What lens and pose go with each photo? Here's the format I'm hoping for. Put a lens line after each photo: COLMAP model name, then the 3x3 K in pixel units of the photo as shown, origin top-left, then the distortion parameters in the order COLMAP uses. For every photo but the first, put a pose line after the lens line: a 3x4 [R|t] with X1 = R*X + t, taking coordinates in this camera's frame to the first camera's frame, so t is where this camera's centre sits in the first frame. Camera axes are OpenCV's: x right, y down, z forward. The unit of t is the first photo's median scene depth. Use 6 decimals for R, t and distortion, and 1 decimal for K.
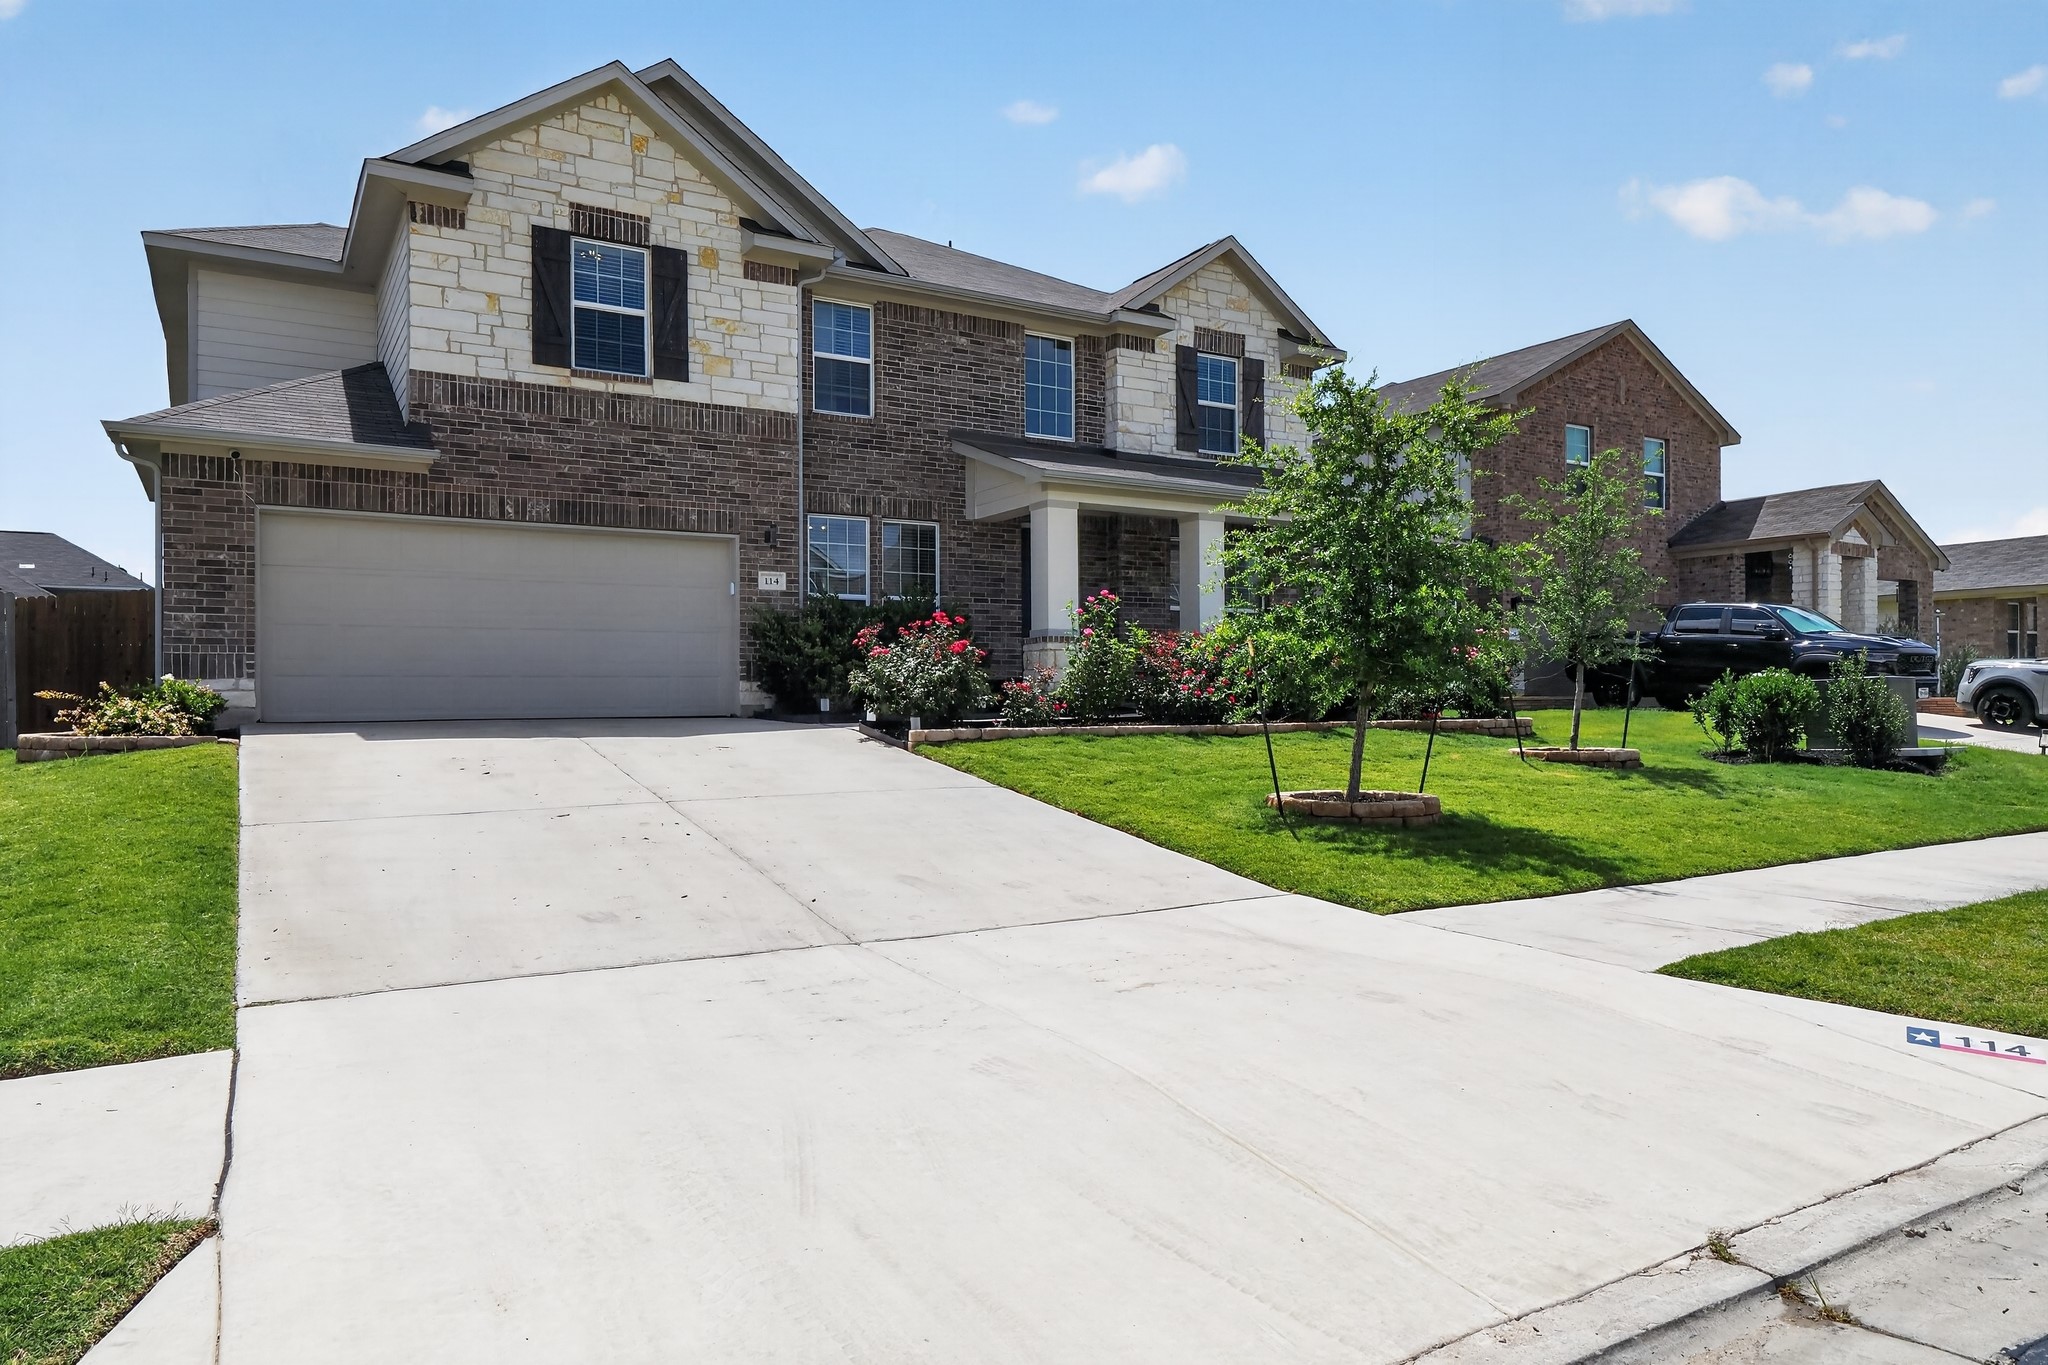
lens RADIAL K [[1293.9, 0, 1024.0], [0, 1293.9, 682.5], [0, 0, 1]] dist [0.003482, 0.000008]
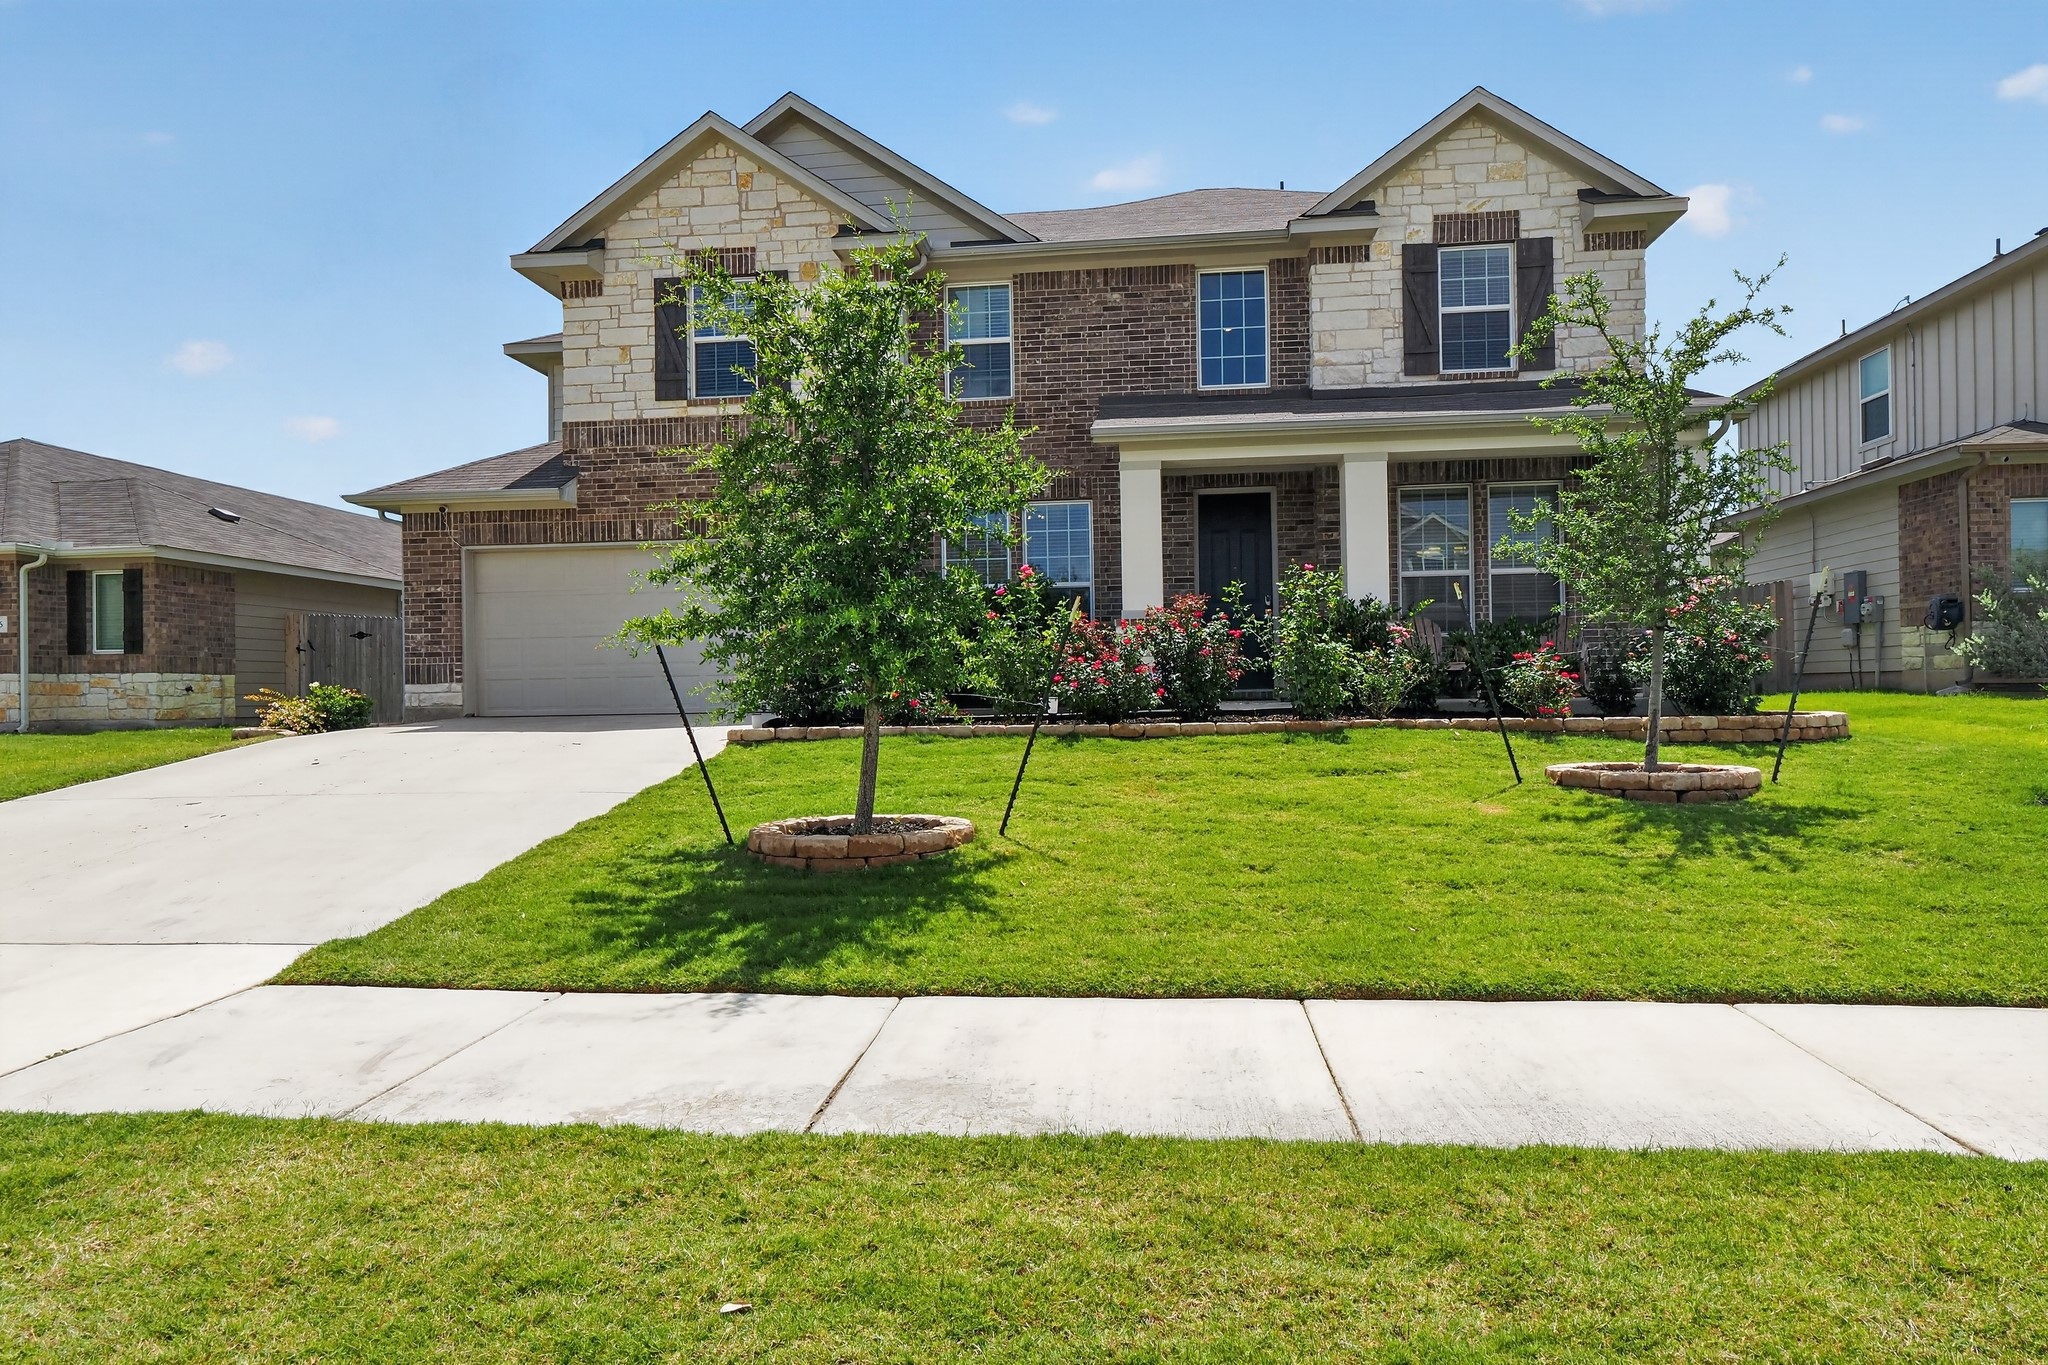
lens RADIAL K [[1230.0, 0, 1024.0], [0, 1230.0, 682.5], [0, 0, 1]] dist [0.000205, 0.000131]
pose [[0.792800, -0.014261, -0.609314, 0.500817], [0.020138, 0.999793, 0.002802, 0.003830], [0.609149, -0.014492, 0.792924, 0.319605]]
